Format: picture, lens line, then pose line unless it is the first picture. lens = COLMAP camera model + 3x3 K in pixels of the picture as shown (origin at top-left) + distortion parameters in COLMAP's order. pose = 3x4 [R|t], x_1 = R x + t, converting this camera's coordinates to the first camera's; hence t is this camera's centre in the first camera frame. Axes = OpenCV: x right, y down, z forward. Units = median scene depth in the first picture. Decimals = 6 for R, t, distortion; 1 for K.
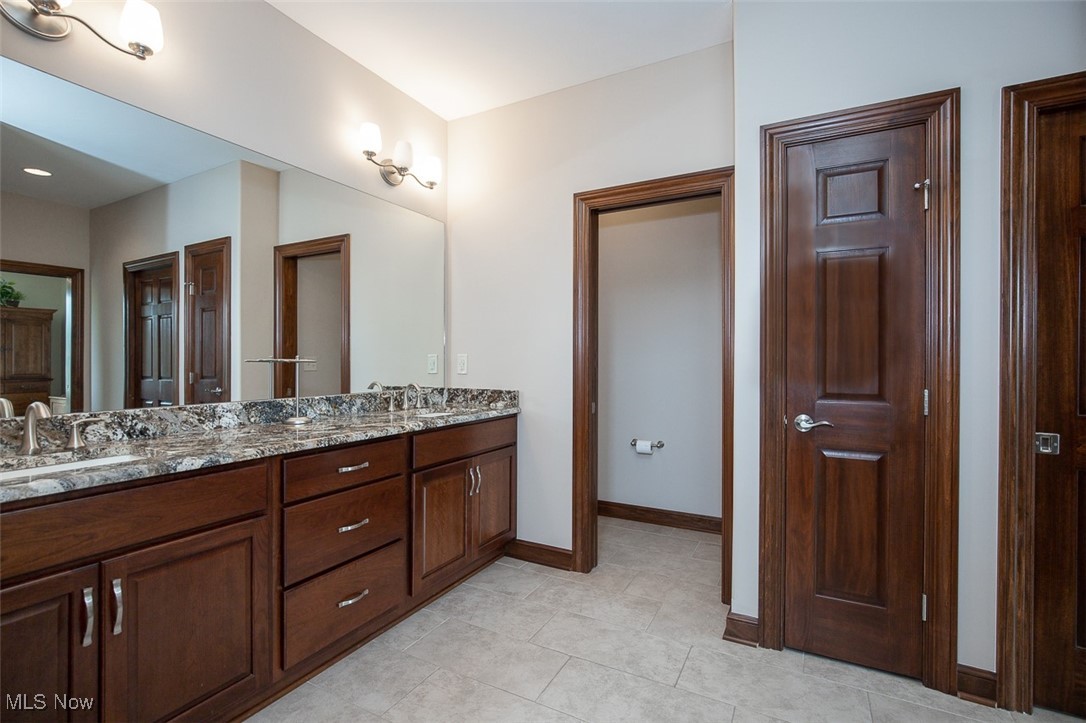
lens RADIAL K [[498.6, 0, 544.7], [0, 498.6, 362.2], [0, 0, 1]] dist [0.002132, 0.002211]
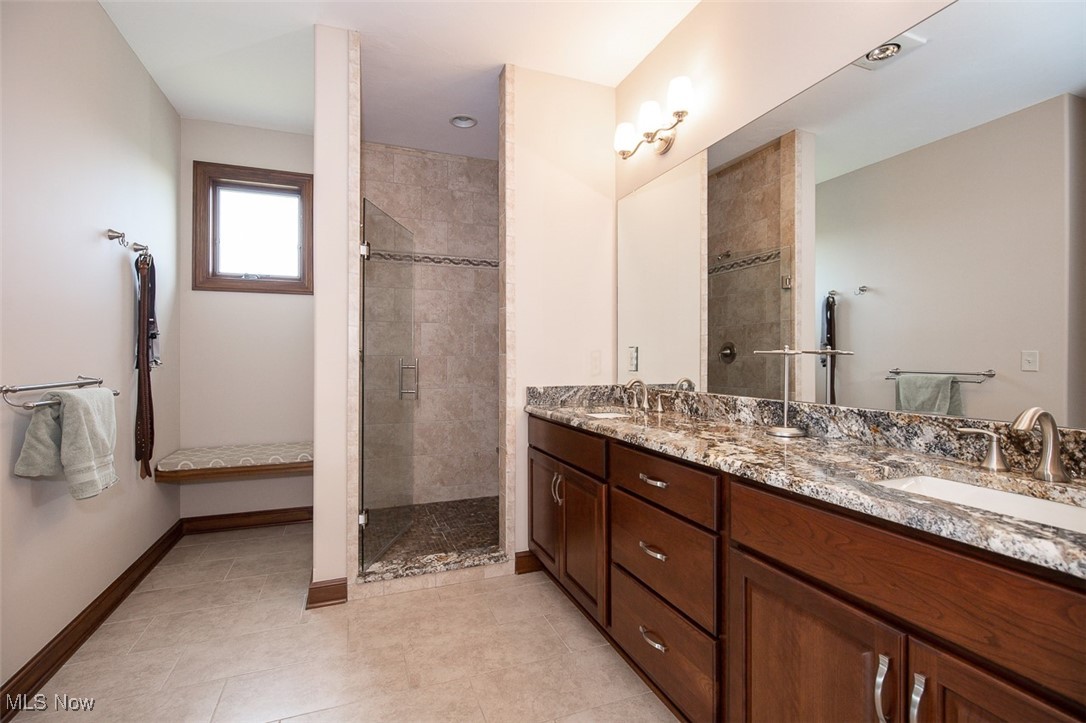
lens RADIAL K [[498.6, 0, 544.6], [0, 498.6, 357.8], [0, 0, 1]] dist [0.002132, 0.002211]
pose [[-0.643423, -0.001913, -0.765508, 0.332169], [-0.002467, 0.999997, -0.000425, 0.006995], [0.765507, 0.001615, -0.643426, 1.268993]]
